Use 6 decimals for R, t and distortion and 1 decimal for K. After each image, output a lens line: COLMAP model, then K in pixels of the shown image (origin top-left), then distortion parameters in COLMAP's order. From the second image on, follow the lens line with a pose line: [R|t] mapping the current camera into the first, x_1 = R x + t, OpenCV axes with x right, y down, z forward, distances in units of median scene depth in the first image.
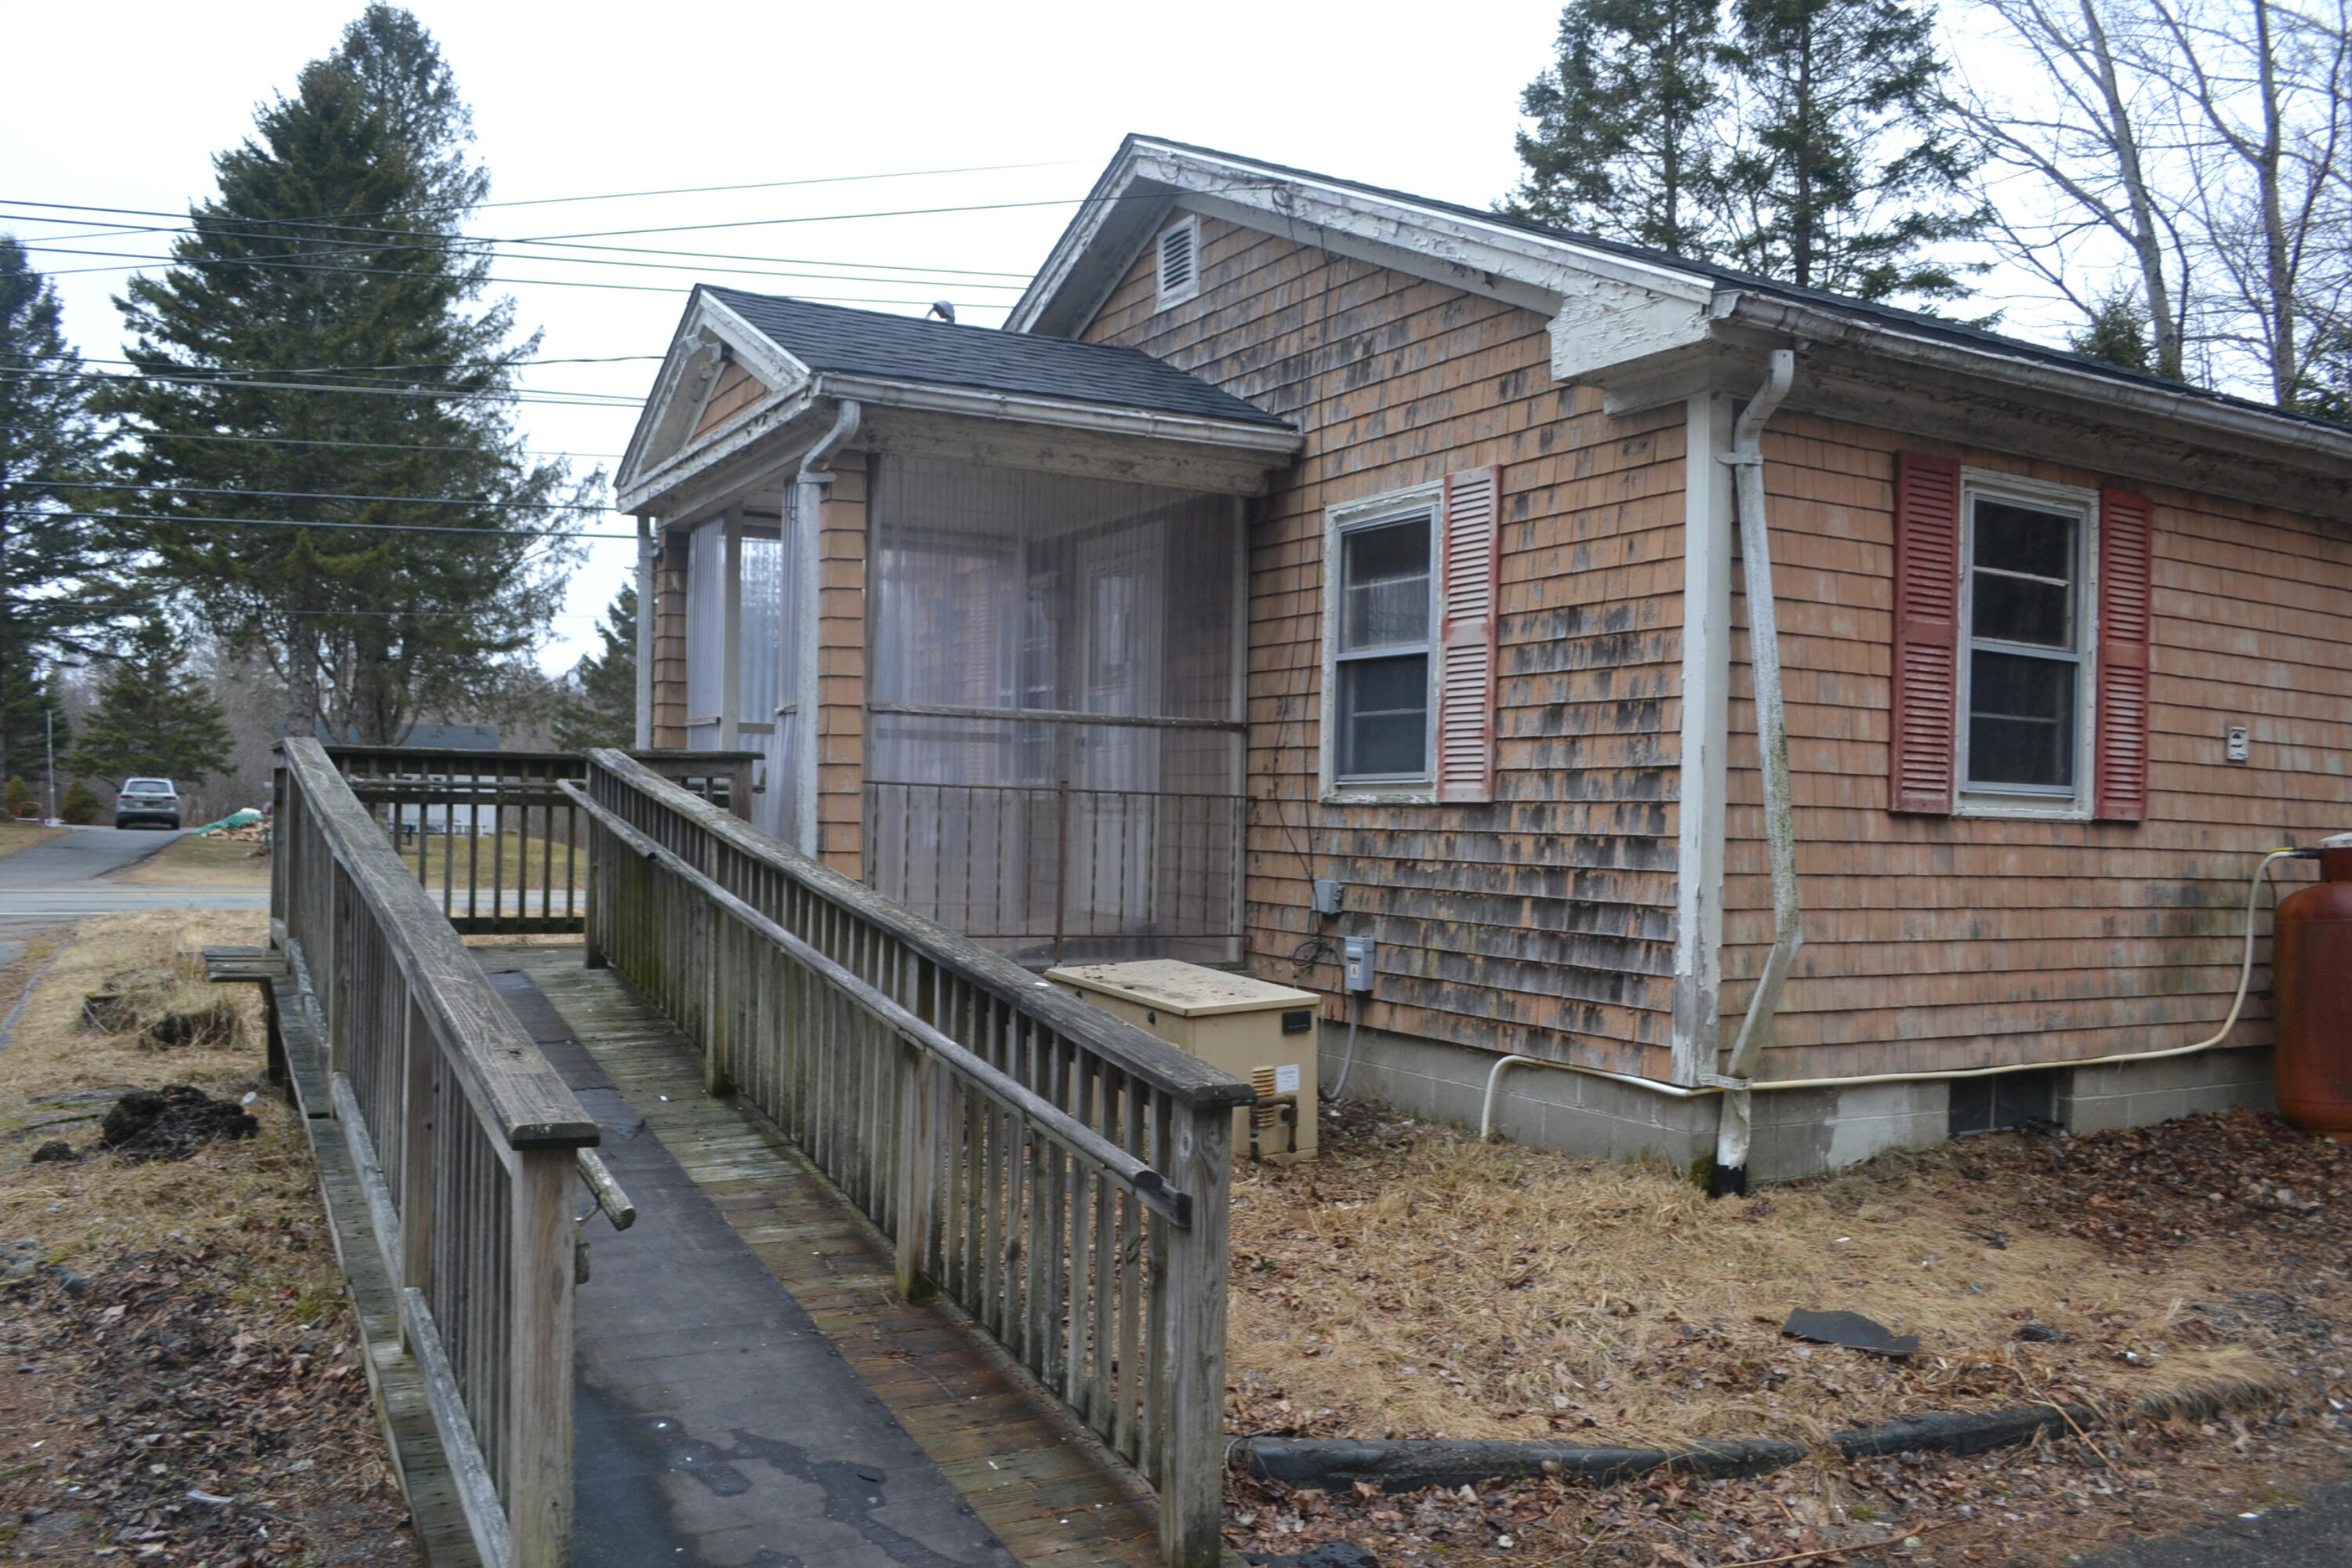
lens RADIAL K [[1844.7, 0, 1168.3], [0, 1844.7, 802.2], [0, 0, 1]] dist [-0.085037, 0.017979]
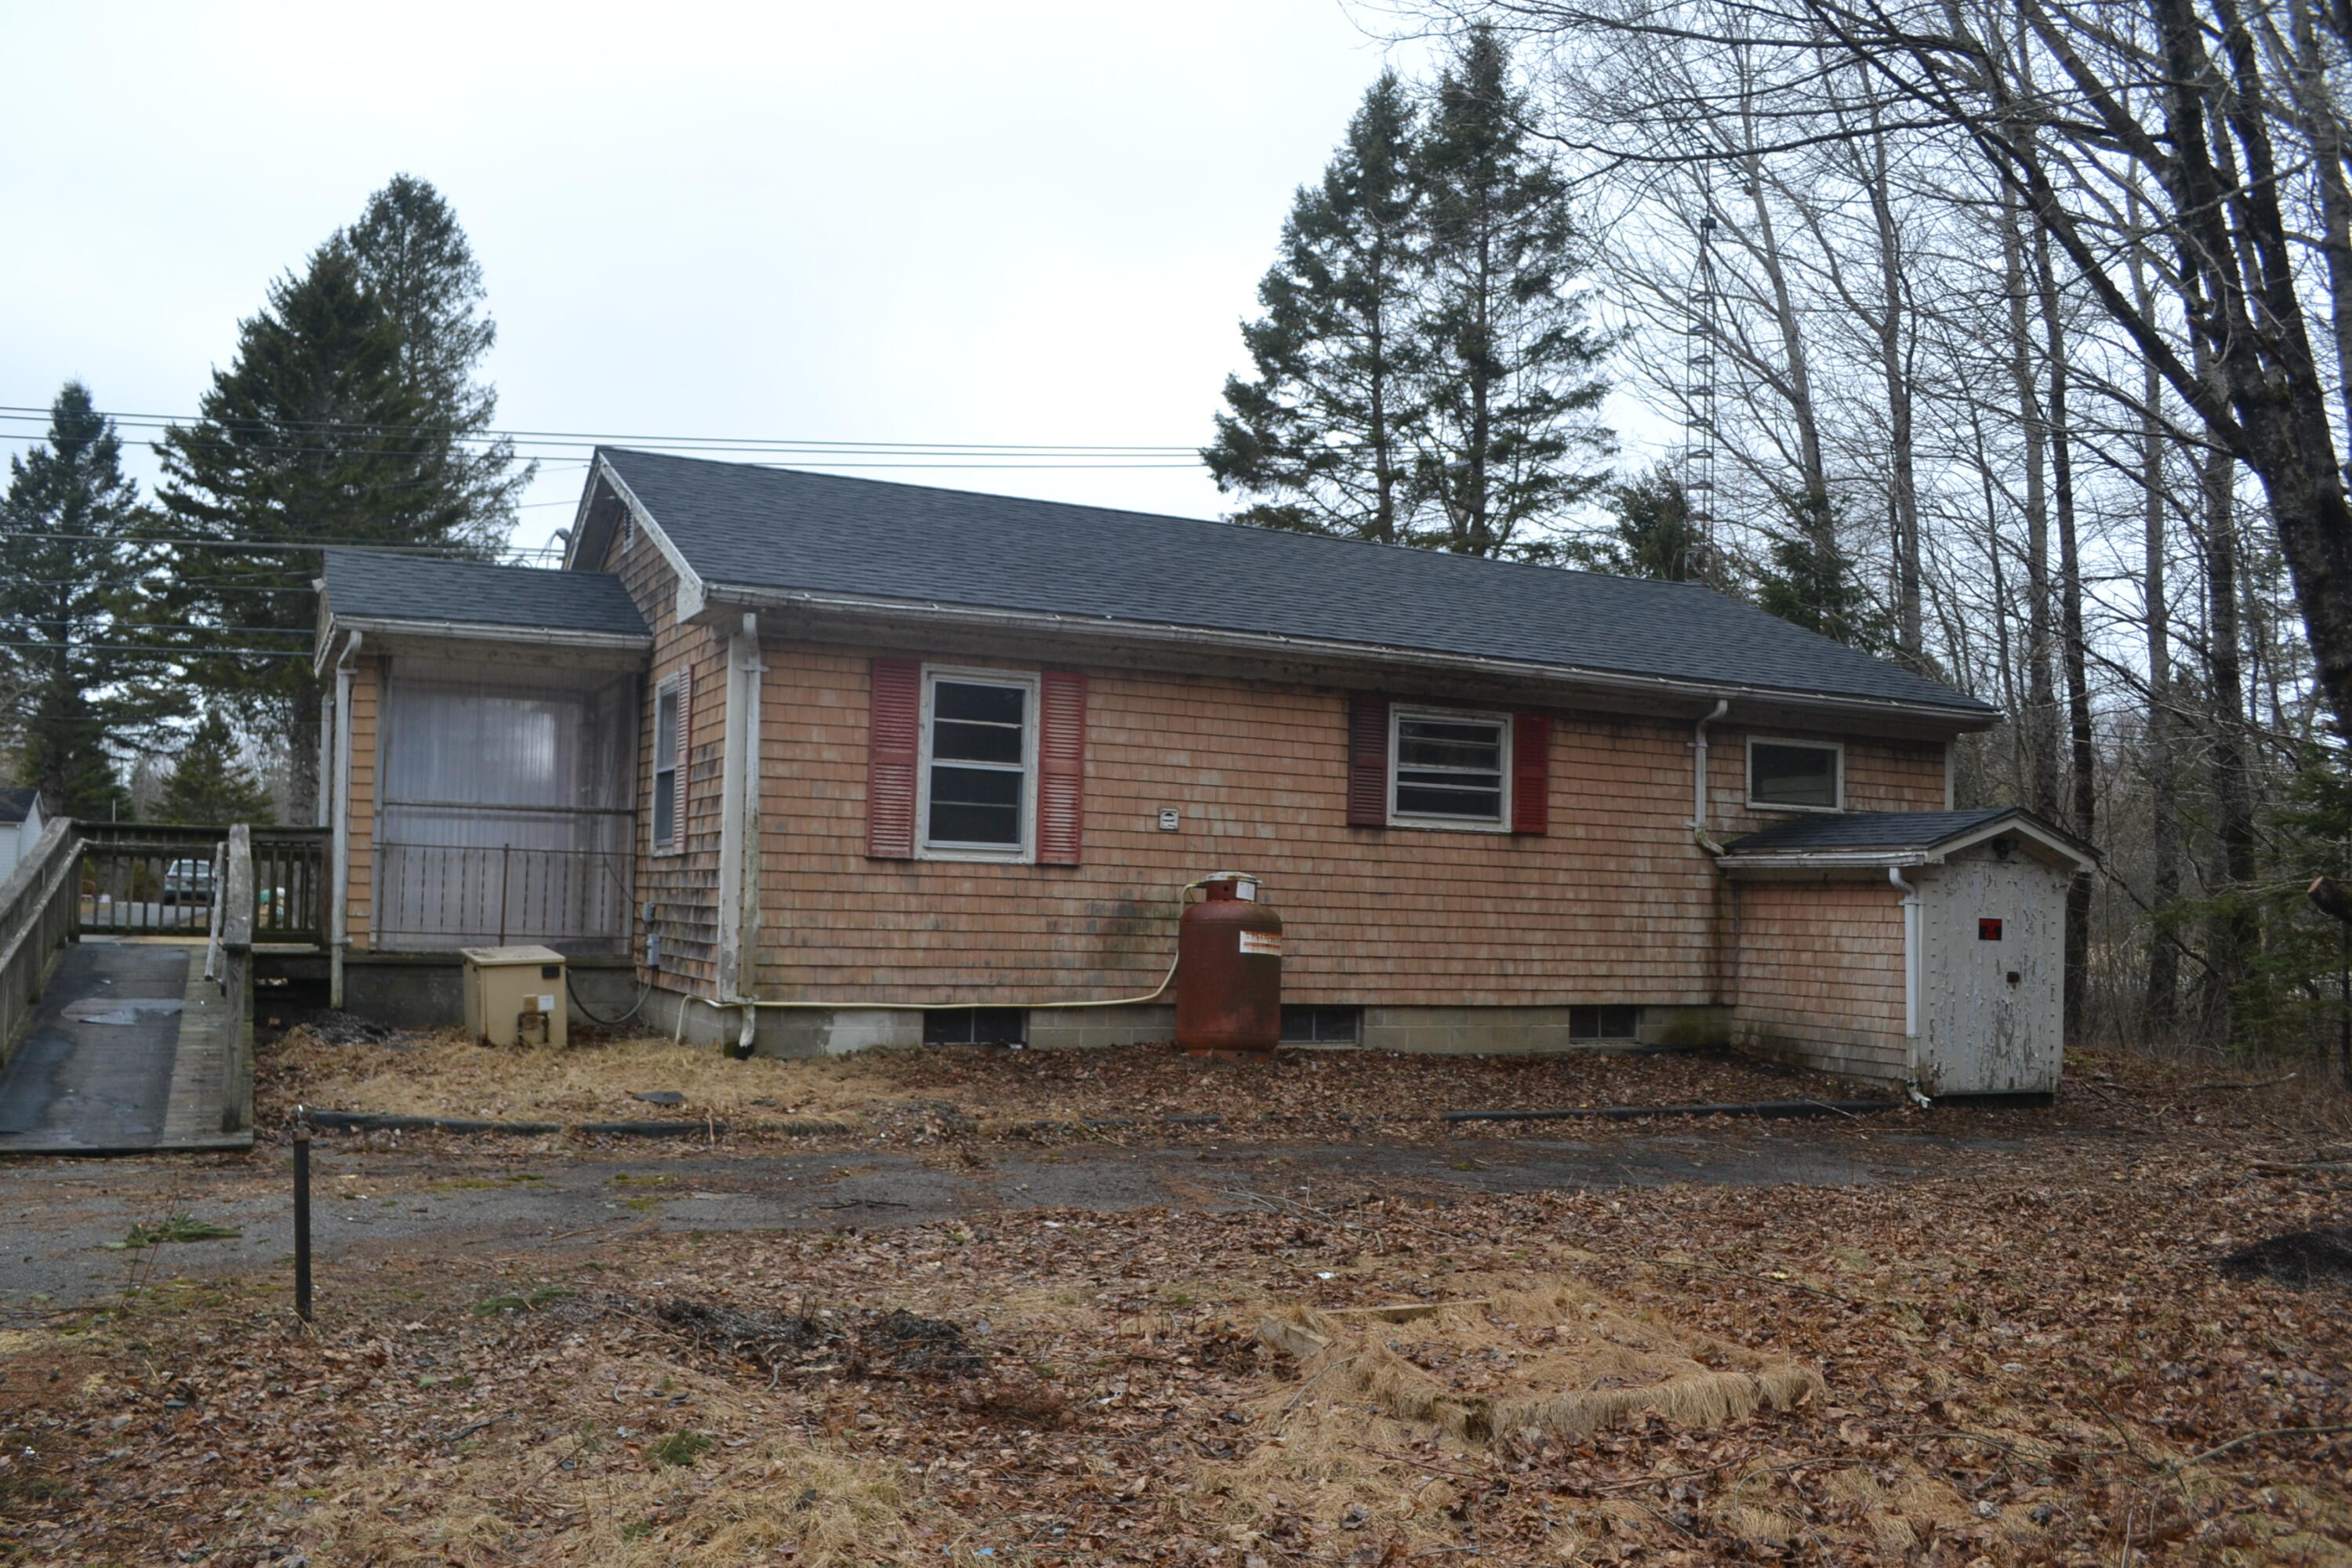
lens RADIAL K [[1844.7, 0, 1178.7], [0, 1844.7, 803.2], [0, 0, 1]] dist [-0.085037, 0.017979]
pose [[0.999203, -0.001438, -0.039897, 0.211824], [-0.000477, 0.998850, -0.047940, 0.010763], [0.039920, 0.047921, 0.998053, -0.220573]]
